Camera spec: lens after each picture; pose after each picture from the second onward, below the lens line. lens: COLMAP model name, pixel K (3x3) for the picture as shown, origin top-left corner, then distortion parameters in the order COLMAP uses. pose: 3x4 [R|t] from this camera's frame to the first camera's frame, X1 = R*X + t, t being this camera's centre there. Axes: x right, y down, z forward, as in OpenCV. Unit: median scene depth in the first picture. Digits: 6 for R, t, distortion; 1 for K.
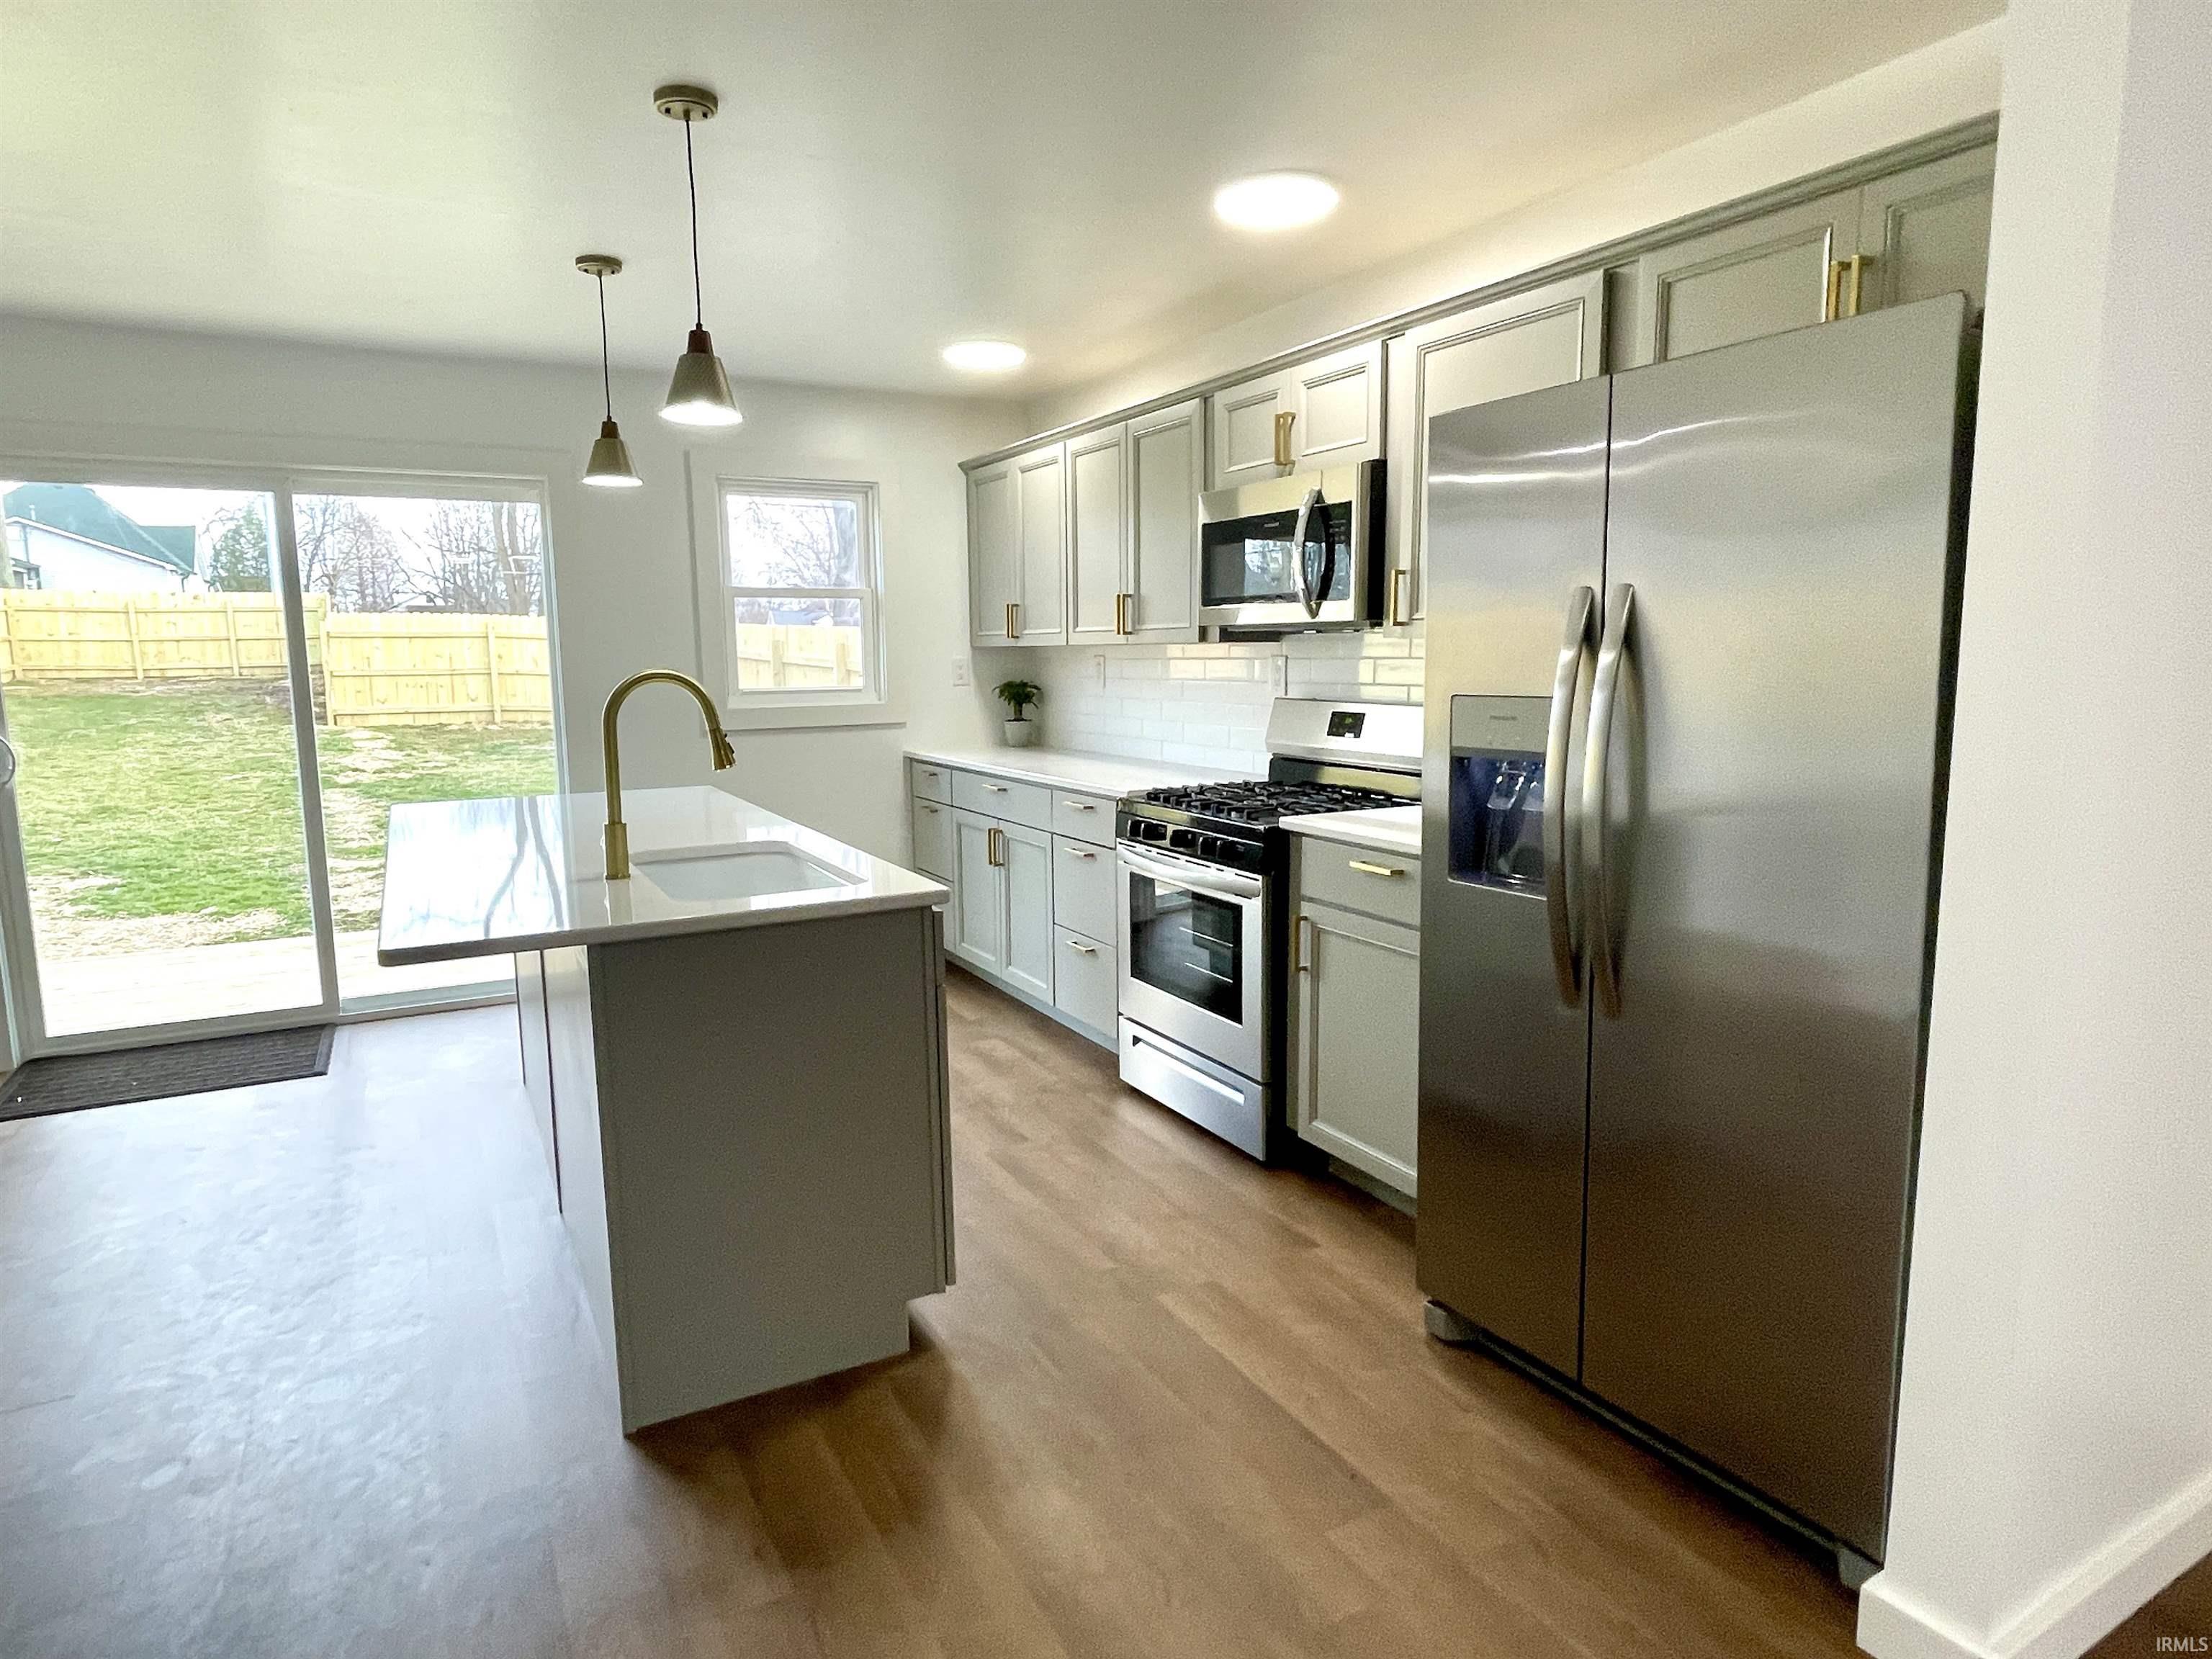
lens RADIAL K [[1281.2, 0, 1108.4], [0, 1281.2, 827.3], [0, 0, 1]] dist [0.001308, 0.000774]
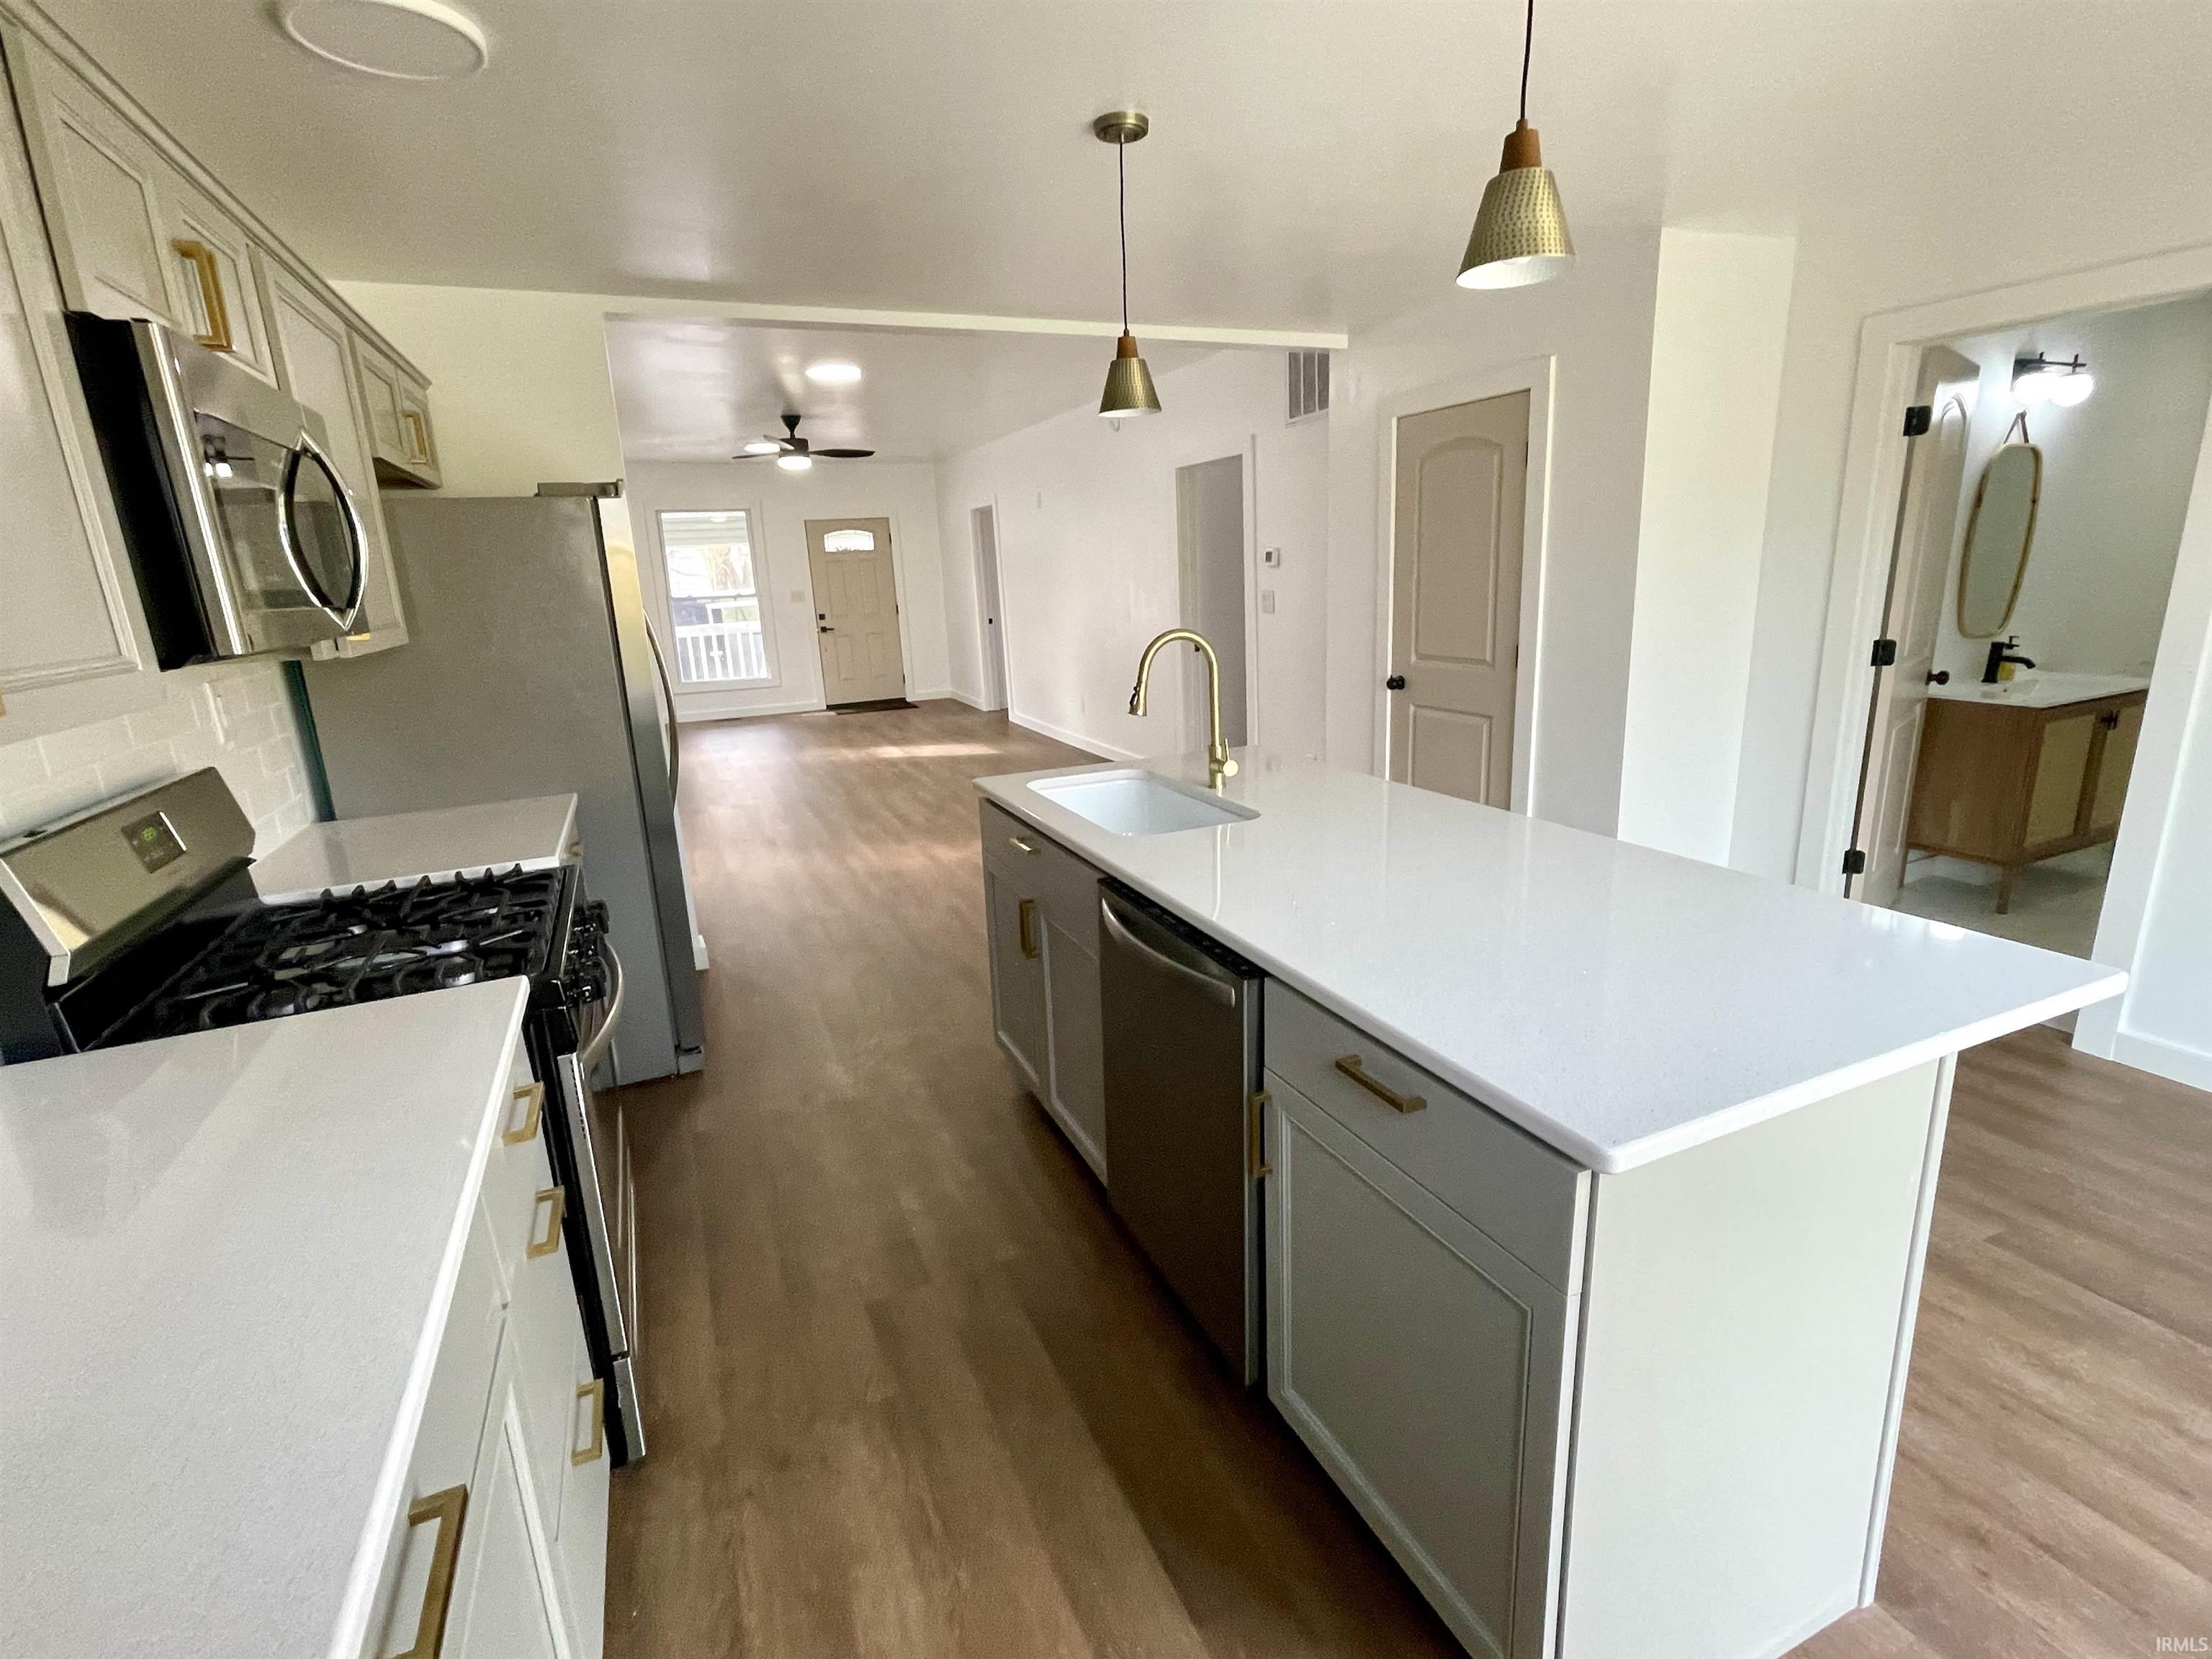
lens RADIAL K [[1036.5, 0, 1103.8], [0, 1036.5, 827.6], [0, 0, 1]] dist [-0.000488, -0.000437]
pose [[-0.994851, 0.029168, 0.097065, -0.255011], [0.063289, 0.926808, 0.370164, -0.223278], [-0.079163, 0.374400, -0.923882, 1.373544]]
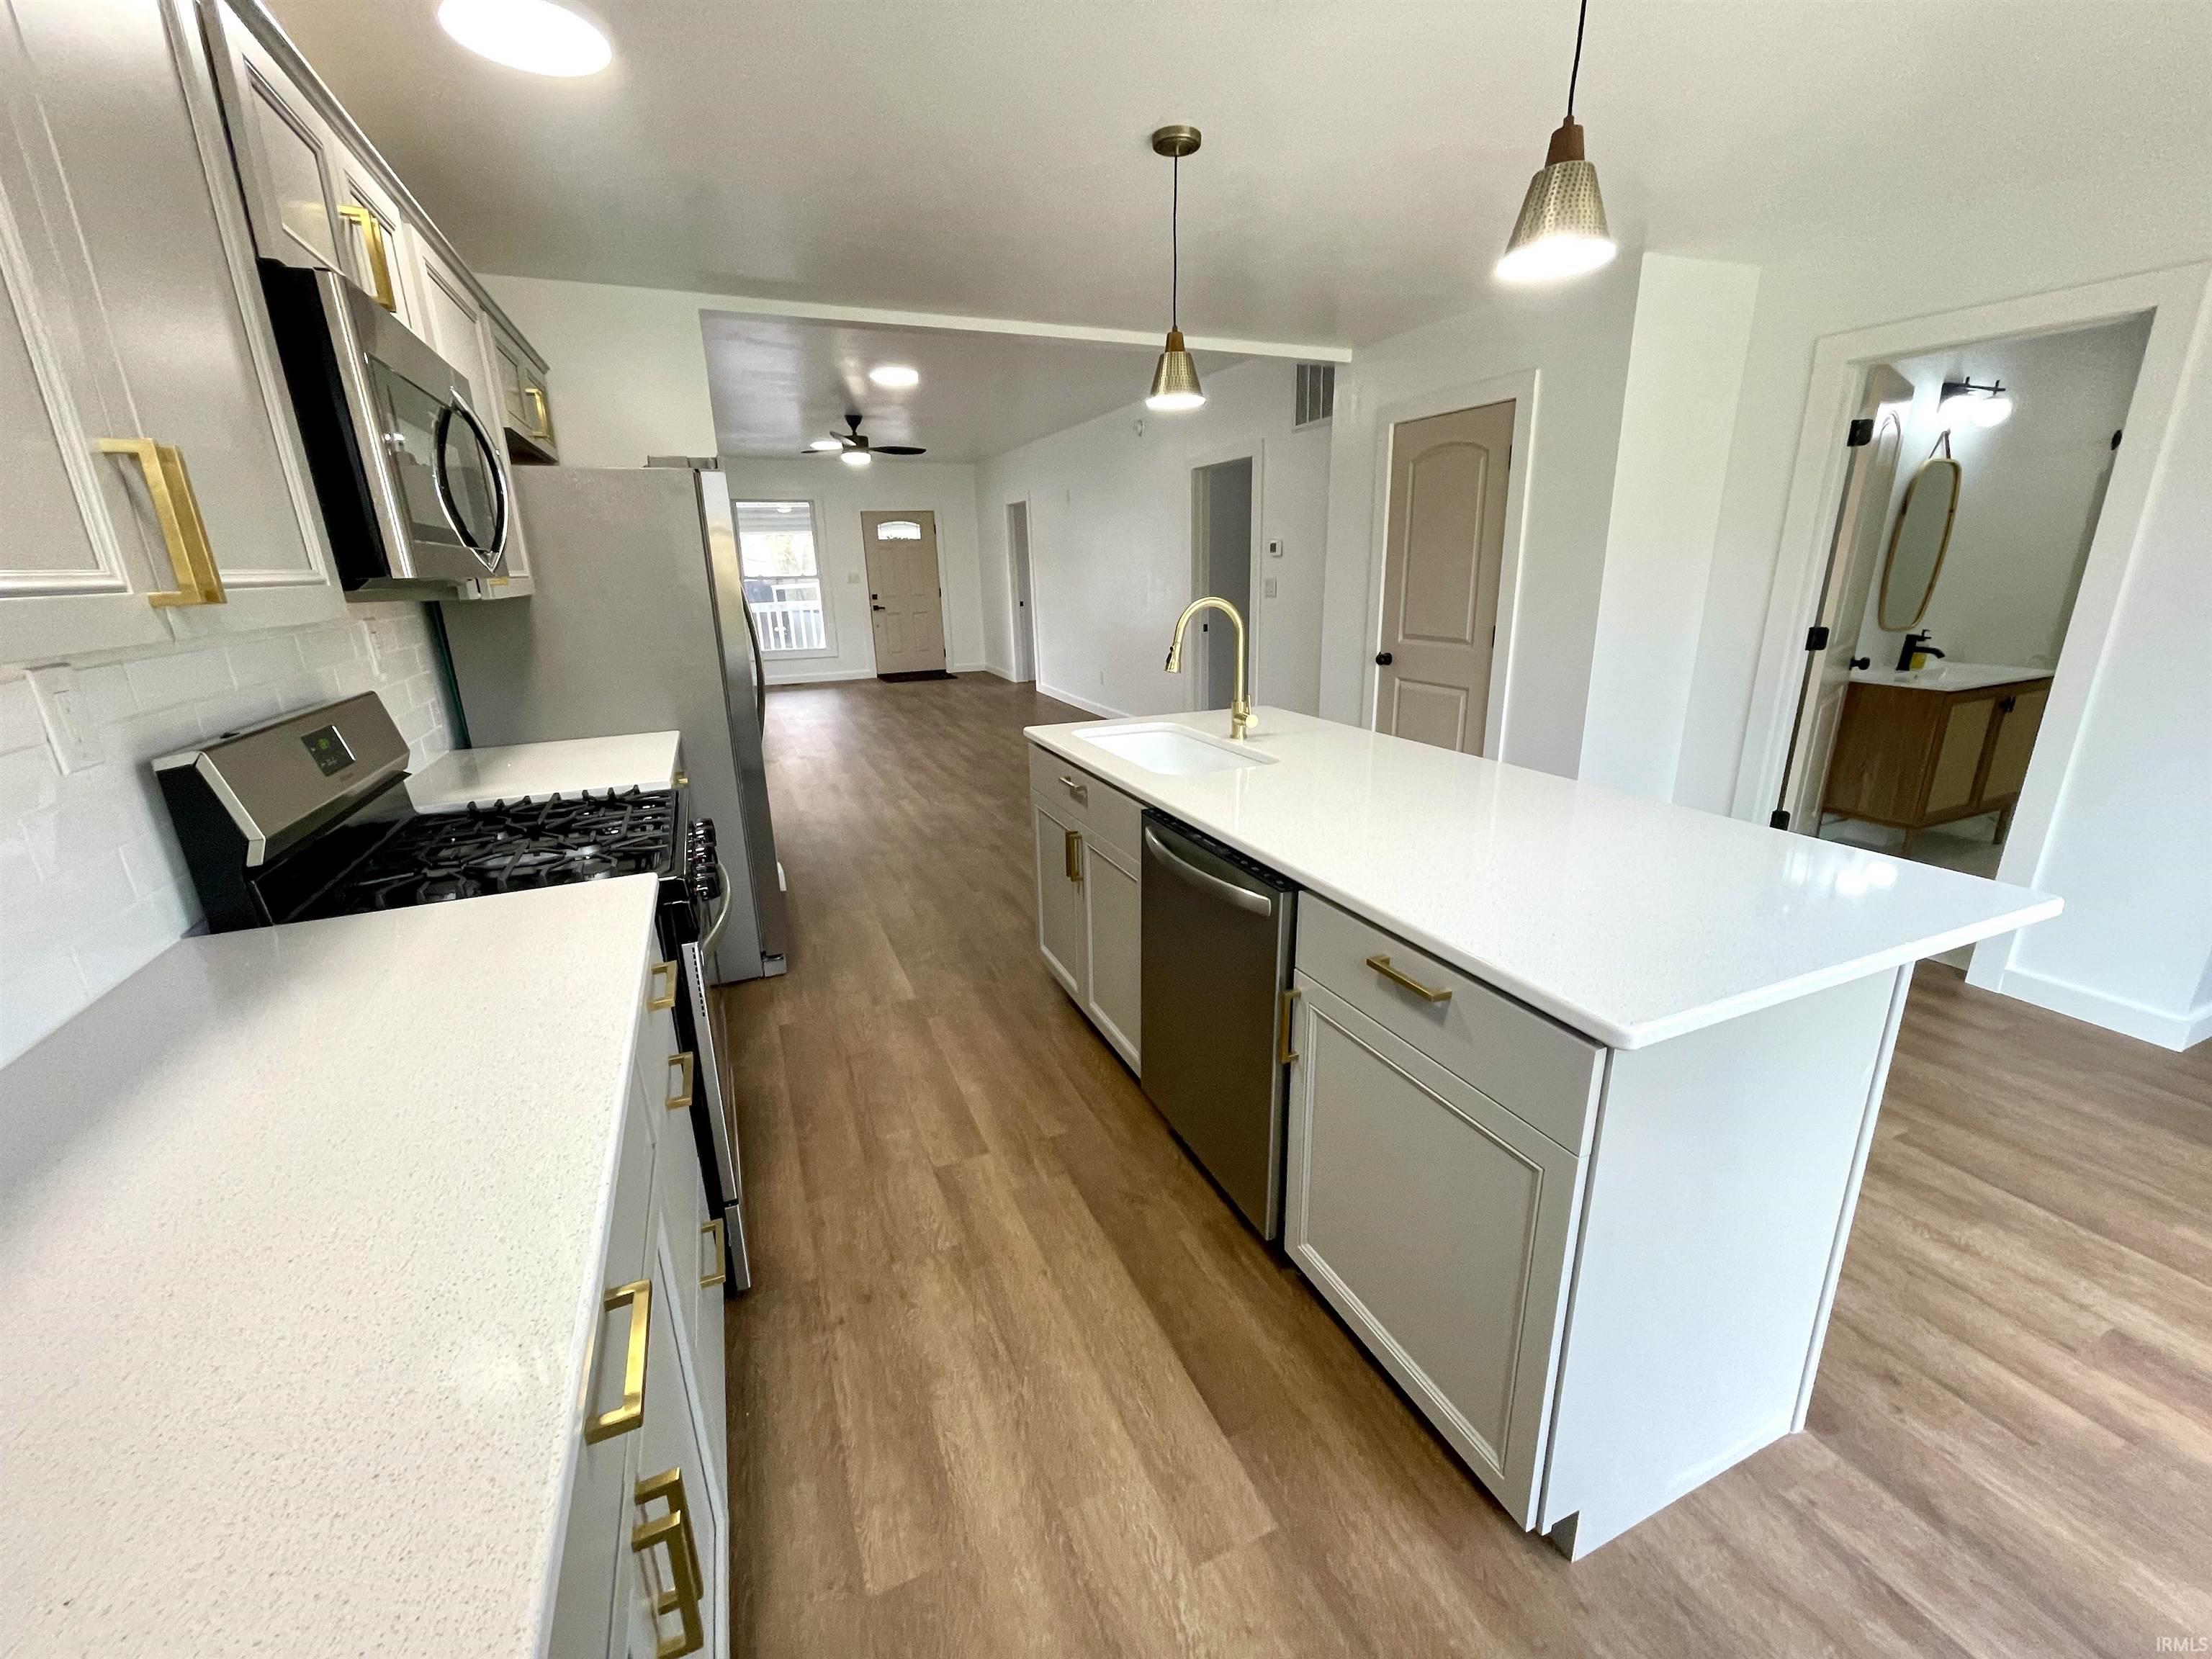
lens RADIAL K [[890.8, 0, 1106.0], [0, 890.8, 827.9], [0, 0, 1]] dist [-0.003029, 0.000714]
pose [[-0.995226, 0.000862, 0.097596, -0.227586], [0.040746, 0.912322, 0.407442, -0.205791], [-0.088687, 0.409473, -0.908001, 1.375310]]
